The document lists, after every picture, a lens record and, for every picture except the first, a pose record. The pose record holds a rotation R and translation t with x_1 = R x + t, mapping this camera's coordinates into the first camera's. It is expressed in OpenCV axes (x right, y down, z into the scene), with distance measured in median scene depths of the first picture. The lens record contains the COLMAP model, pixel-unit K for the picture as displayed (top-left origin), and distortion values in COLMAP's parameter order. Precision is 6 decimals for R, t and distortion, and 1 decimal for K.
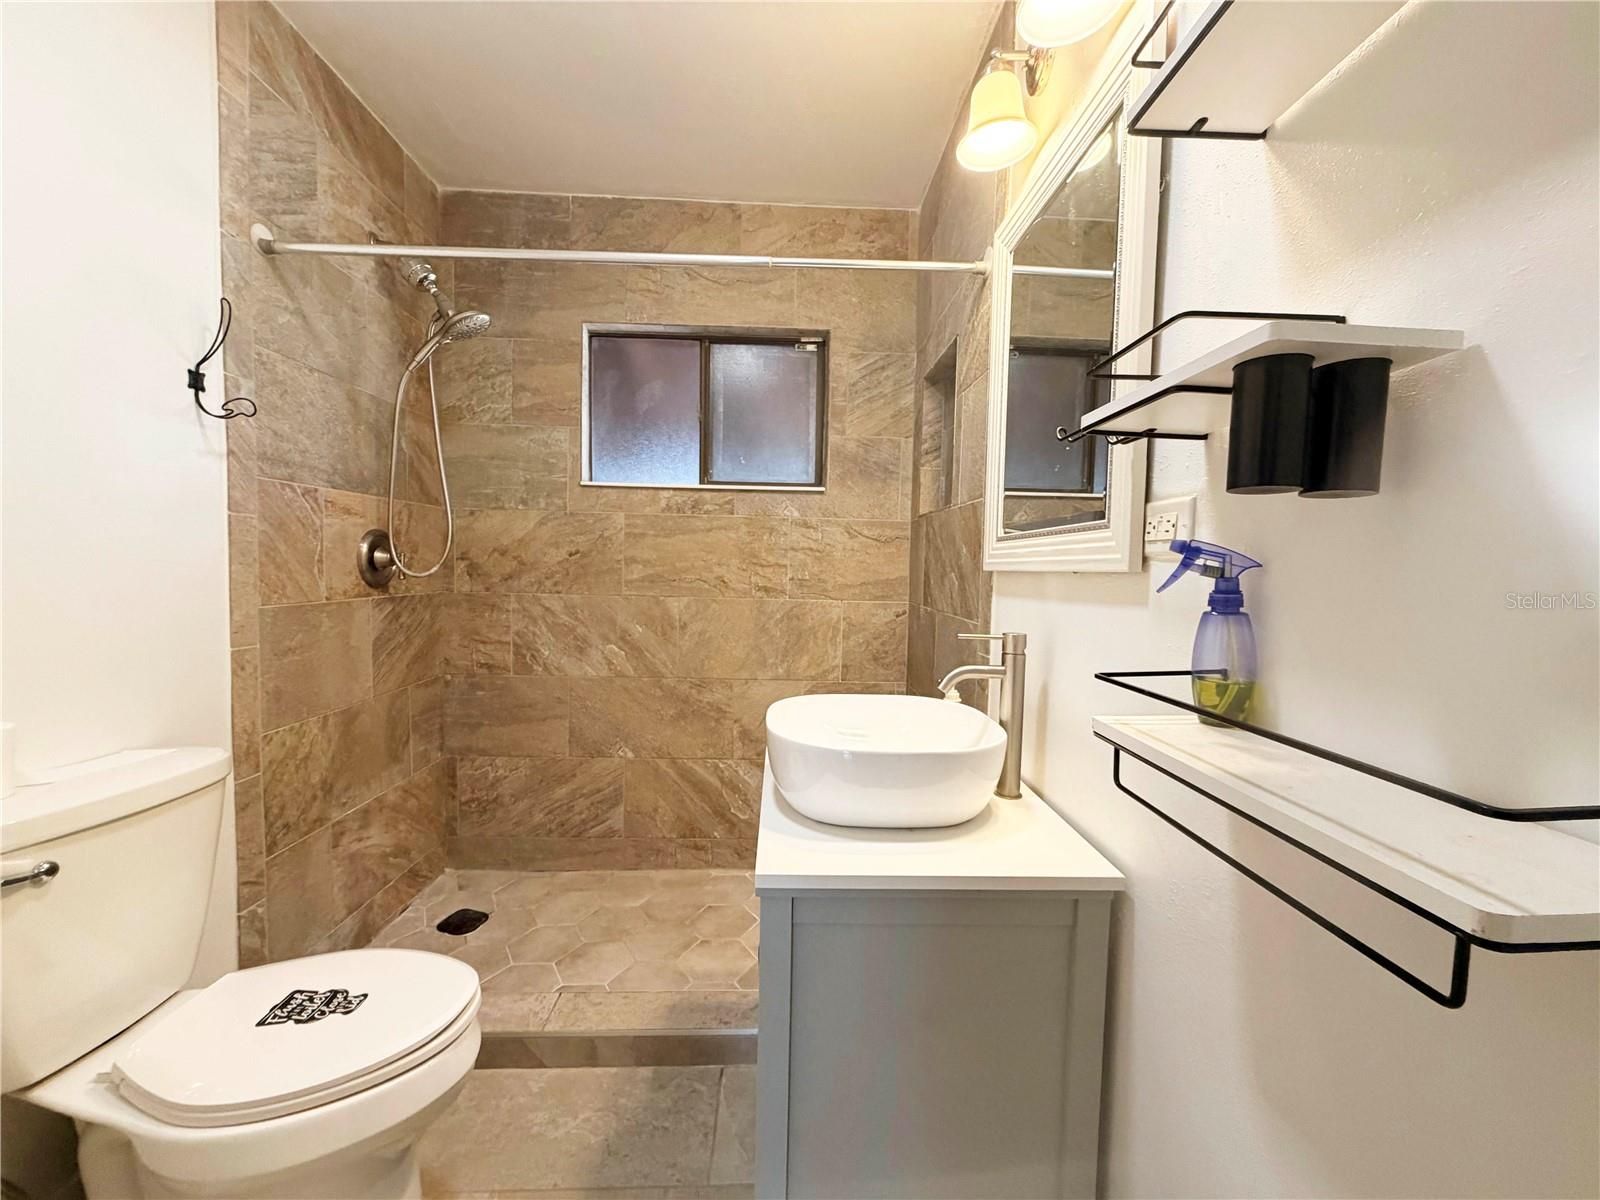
lens RADIAL K [[634.8, 0, 794.8], [0, 634.8, 600.2], [0, 0, 1]] dist [0.001586, -0.000687]
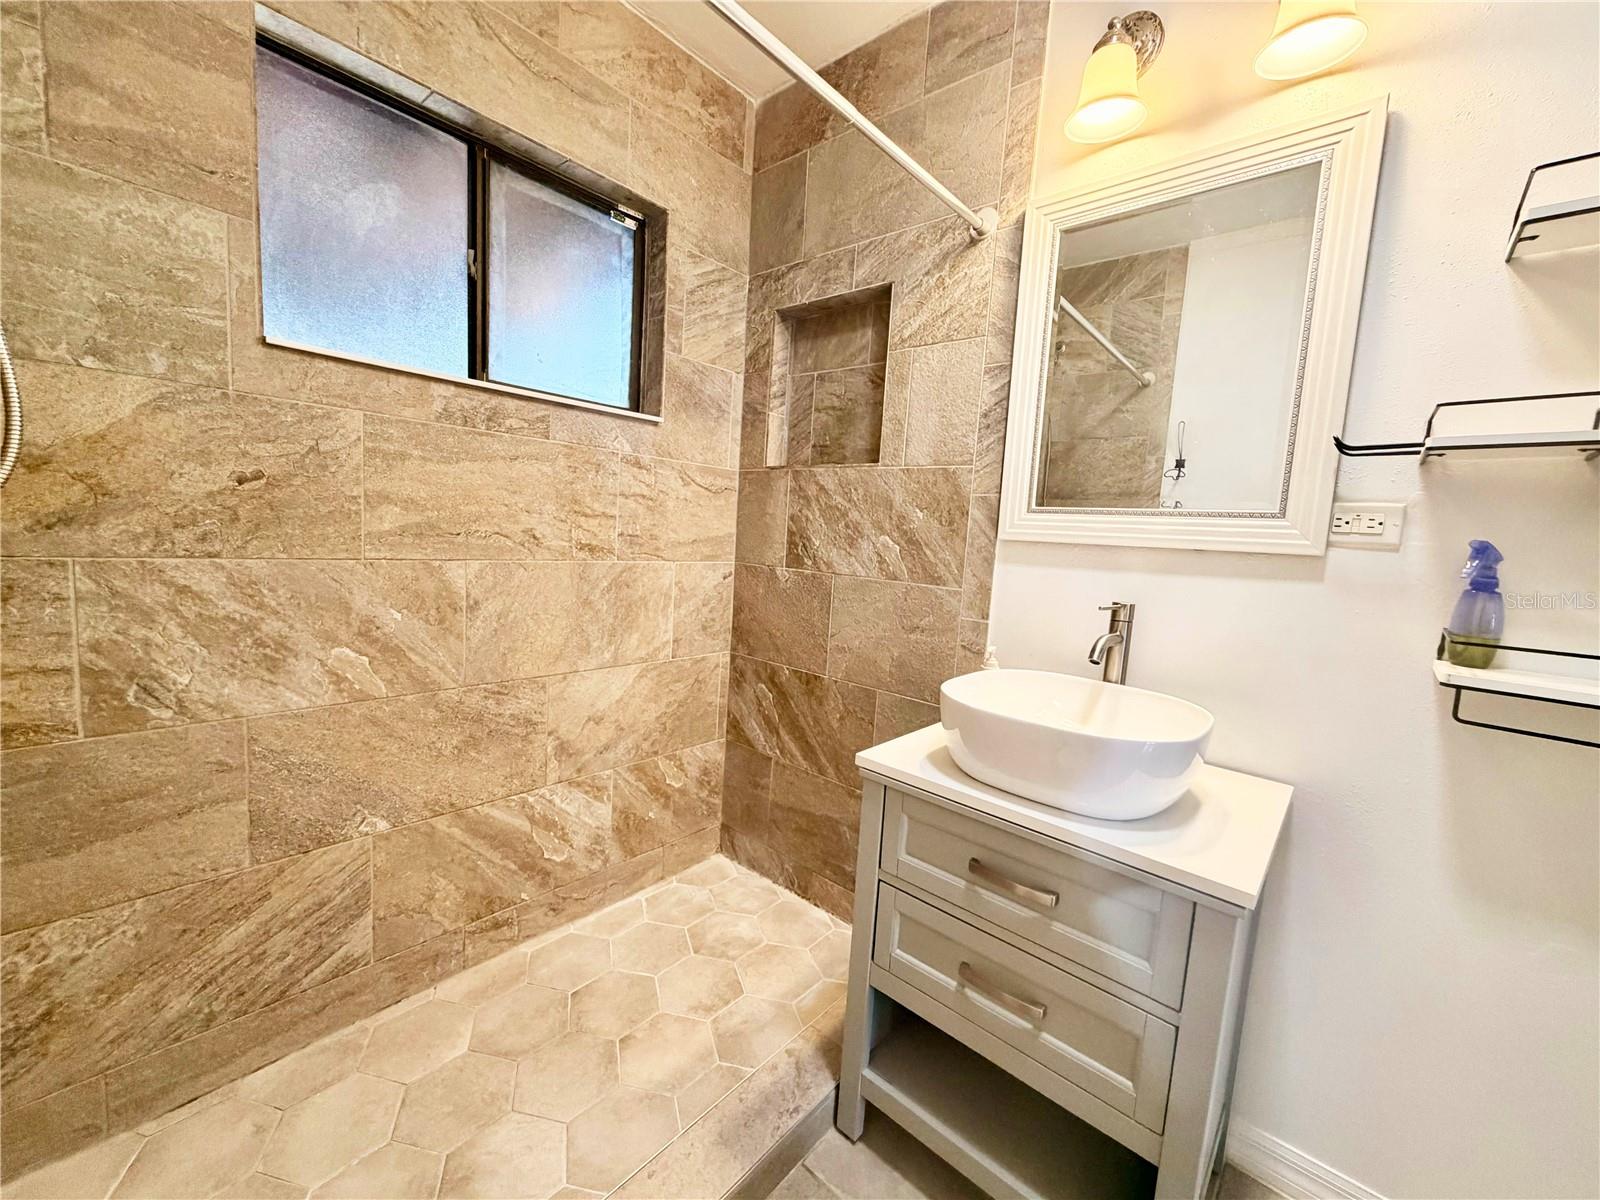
lens RADIAL K [[634.8, 0, 794.5], [0, 634.8, 600.2], [0, 0, 1]] dist [0.001586, -0.000687]
pose [[0.686122, -0.060941, 0.724930, -0.418504], [-0.004714, 0.996092, 0.088198, -0.023051], [-0.727471, -0.063932, 0.683153, 0.326927]]
